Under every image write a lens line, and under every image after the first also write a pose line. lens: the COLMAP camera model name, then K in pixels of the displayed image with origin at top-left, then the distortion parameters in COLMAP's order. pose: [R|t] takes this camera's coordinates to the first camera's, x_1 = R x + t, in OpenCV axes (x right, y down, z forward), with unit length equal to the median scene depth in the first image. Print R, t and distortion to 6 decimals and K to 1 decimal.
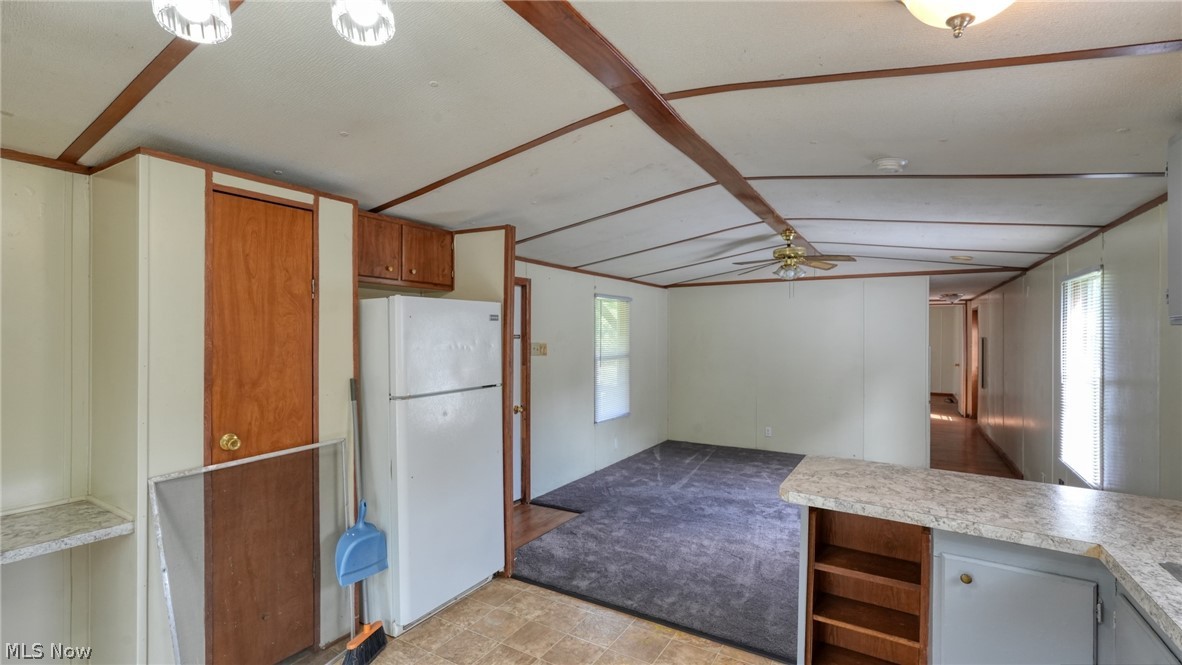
lens RADIAL K [[517.7, 0, 591.0], [0, 517.7, 332.5], [0, 0, 1]] dist [-0.011752, 0.007534]
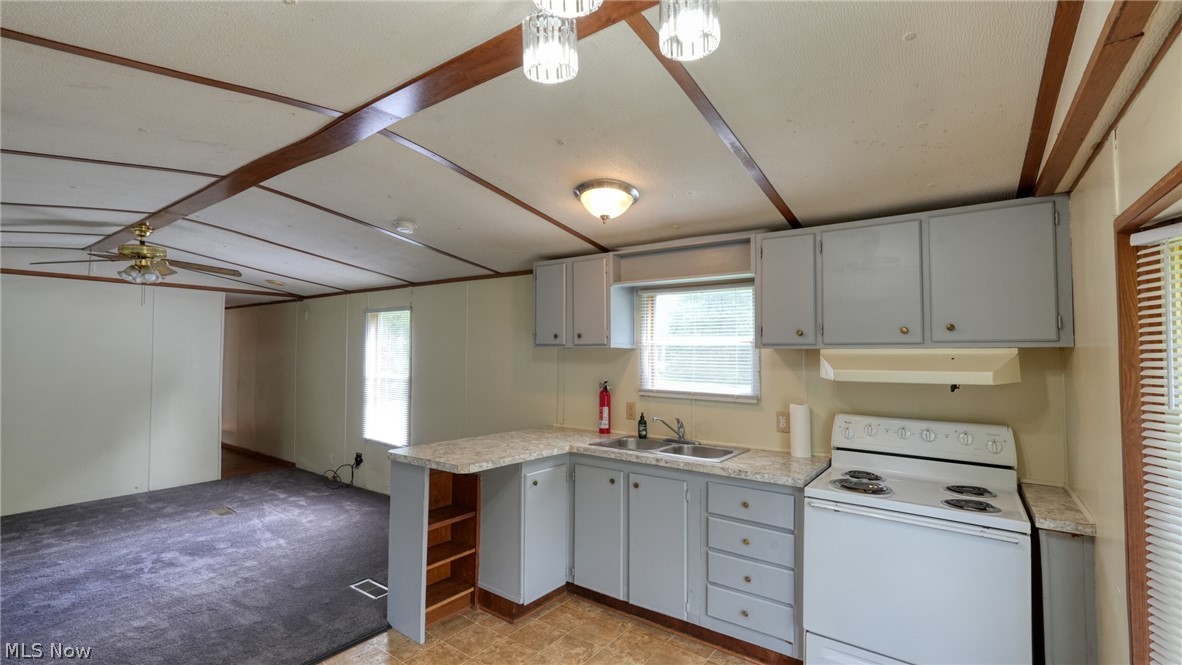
lens RADIAL K [[517.7, 0, 591.0], [0, 517.7, 332.5], [0, 0, 1]] dist [-0.011752, 0.007534]
pose [[0.082777, 0.031651, 0.996065, -0.526934], [-0.011113, 0.999463, -0.030836, -0.008370], [-0.996506, -0.008517, 0.083084, 0.289823]]
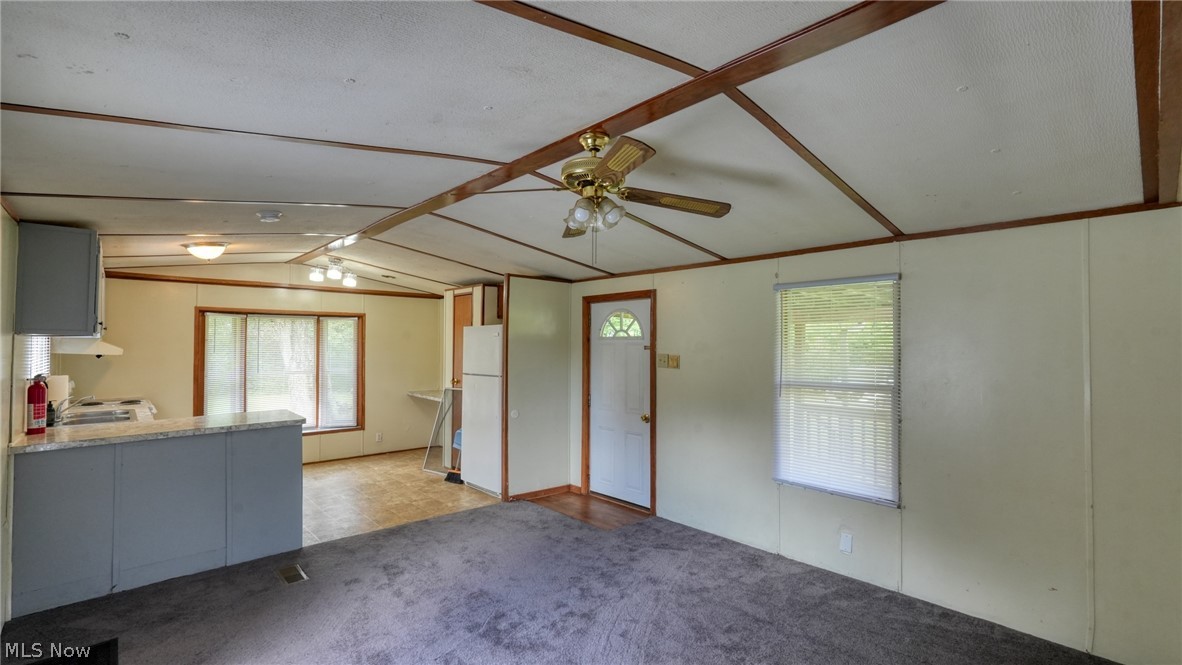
lens RADIAL K [[526.7, 0, 591.0], [0, 526.7, 332.5], [0, 0, 1]] dist [-0.003347, -0.000029]
pose [[-0.280201, -0.024558, -0.959627, 1.198541], [-0.001086, 0.999680, -0.025266, 0.006287], [0.959941, -0.006038, -0.280138, 1.587362]]
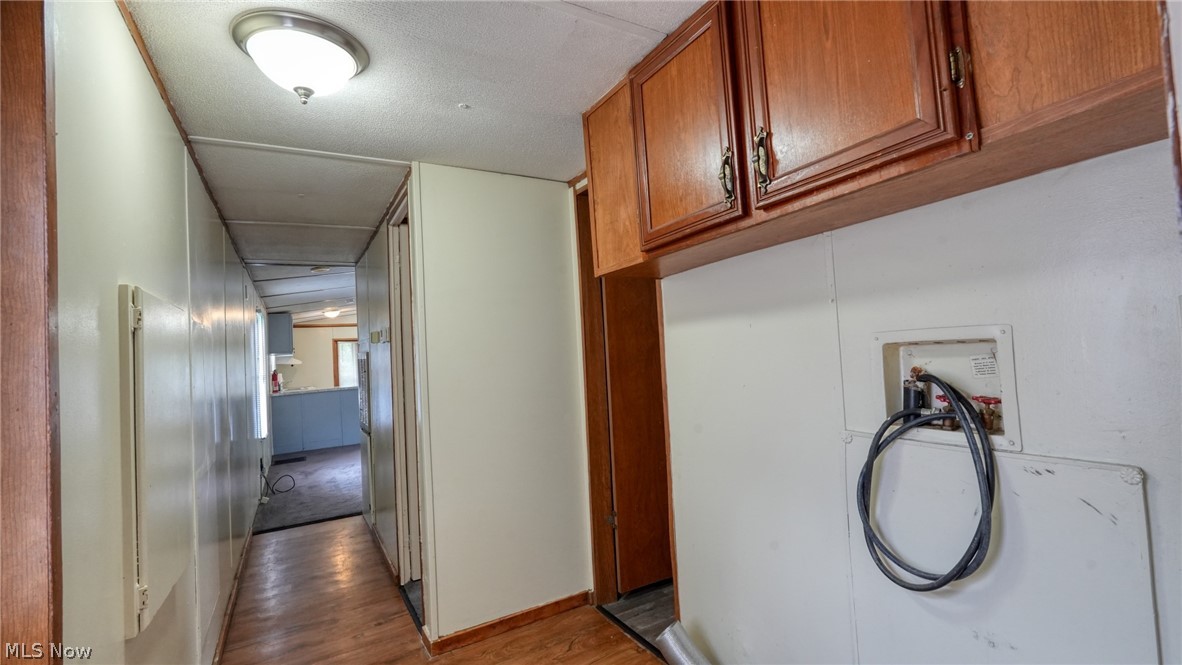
lens RADIAL K [[518.0, 0, 591.0], [0, 518.0, 332.5], [0, 0, 1]] dist [-0.014391, 0.013657]
pose [[-0.479689, -0.010356, -0.877378, 2.004958], [0.062259, 0.997008, -0.045807, 0.091481], [0.875227, -0.076597, -0.477609, 2.869536]]
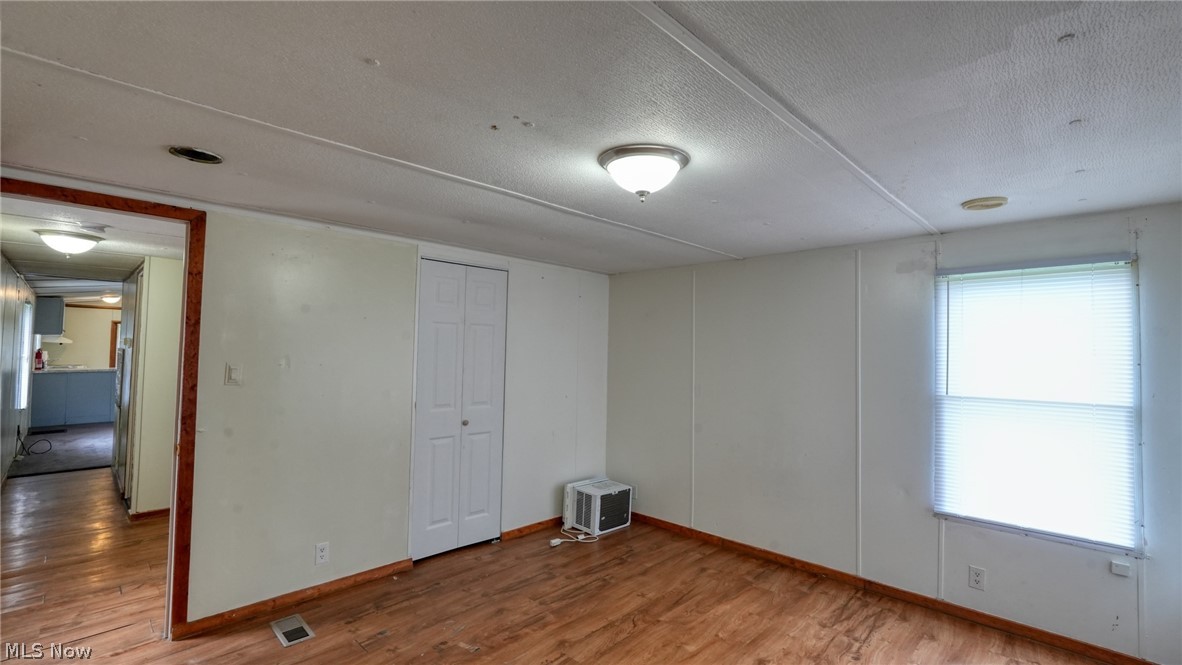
lens RADIAL K [[517.7, 0, 591.0], [0, 517.7, 332.5], [0, 0, 1]] dist [-0.011752, 0.007534]
pose [[-0.228250, -0.037242, -0.972890, 2.499894], [-0.013925, 0.999291, -0.034985, 0.032081], [0.973503, 0.005562, -0.228606, 3.721189]]
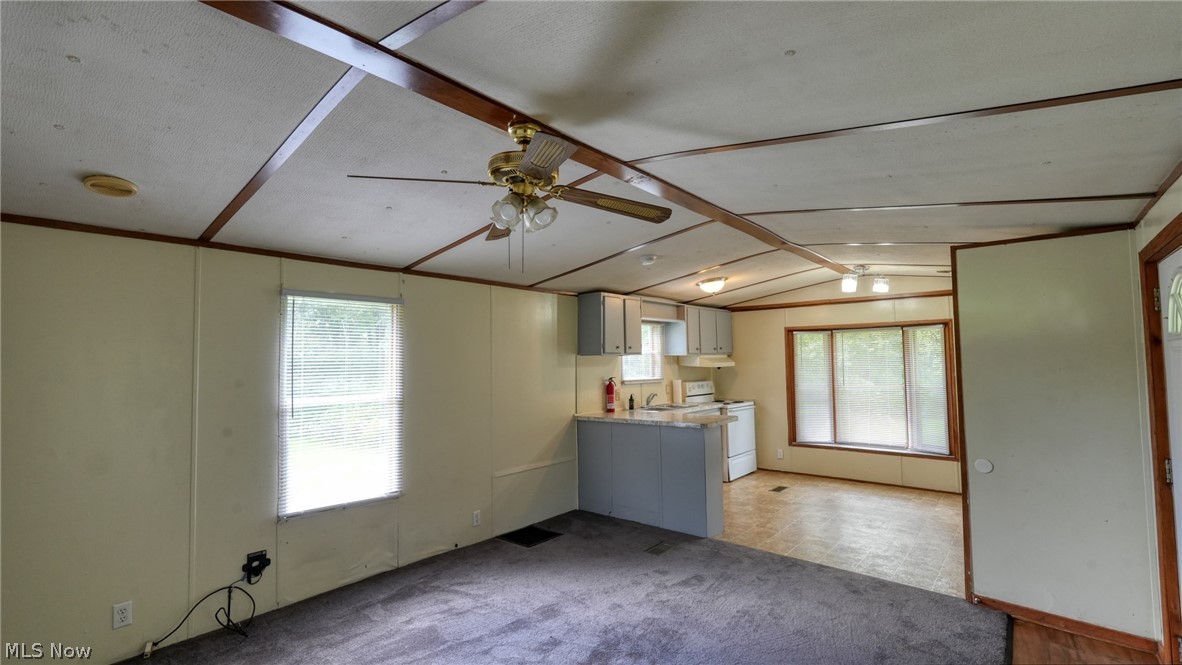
lens RADIAL K [[516.0, 0, 595.5], [0, 516.0, 338.1], [0, 0, 1]] dist [-0.001361, -0.000014]
pose [[-0.988450, 0.015192, 0.150783, 0.357682], [0.007736, 0.998724, -0.049913, 0.016871], [-0.151349, -0.048170, -0.987306, 1.969910]]
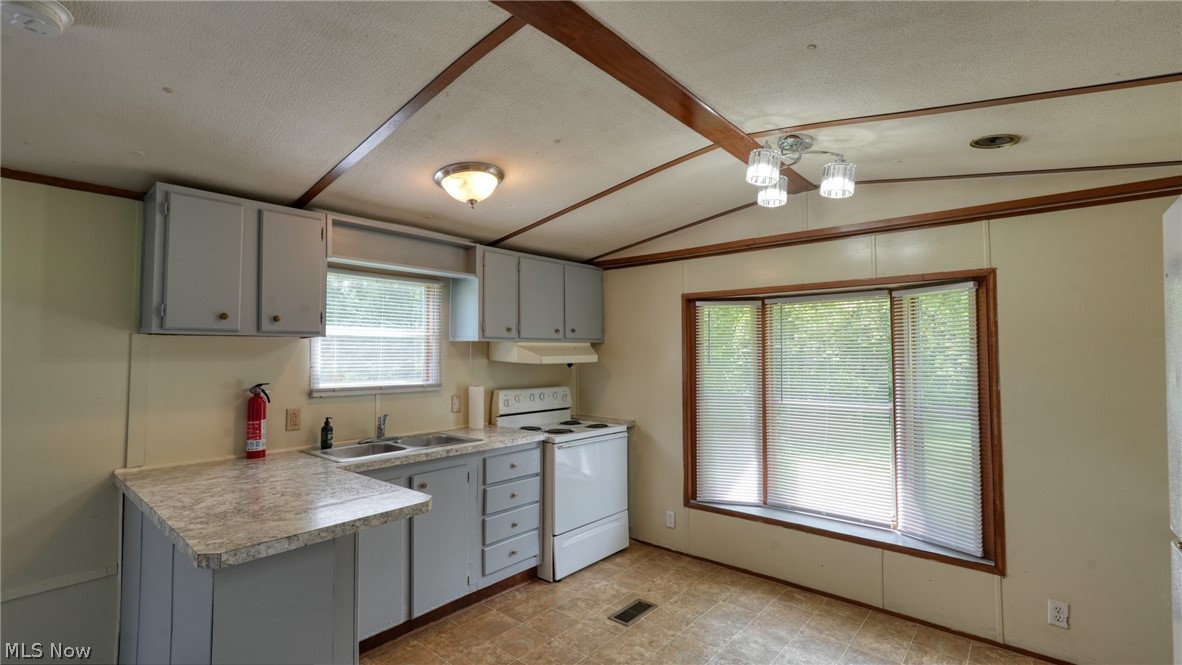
lens RADIAL K [[518.9, 0, 588.0], [0, 518.9, 334.2], [0, 0, 1]] dist [-0.002327, -0.000086]
pose [[-0.987061, 0.000130, 0.160342, -0.044809], [-0.006330, 0.999188, -0.039783, 0.014032], [-0.160217, -0.040283, -0.986259, 1.028805]]
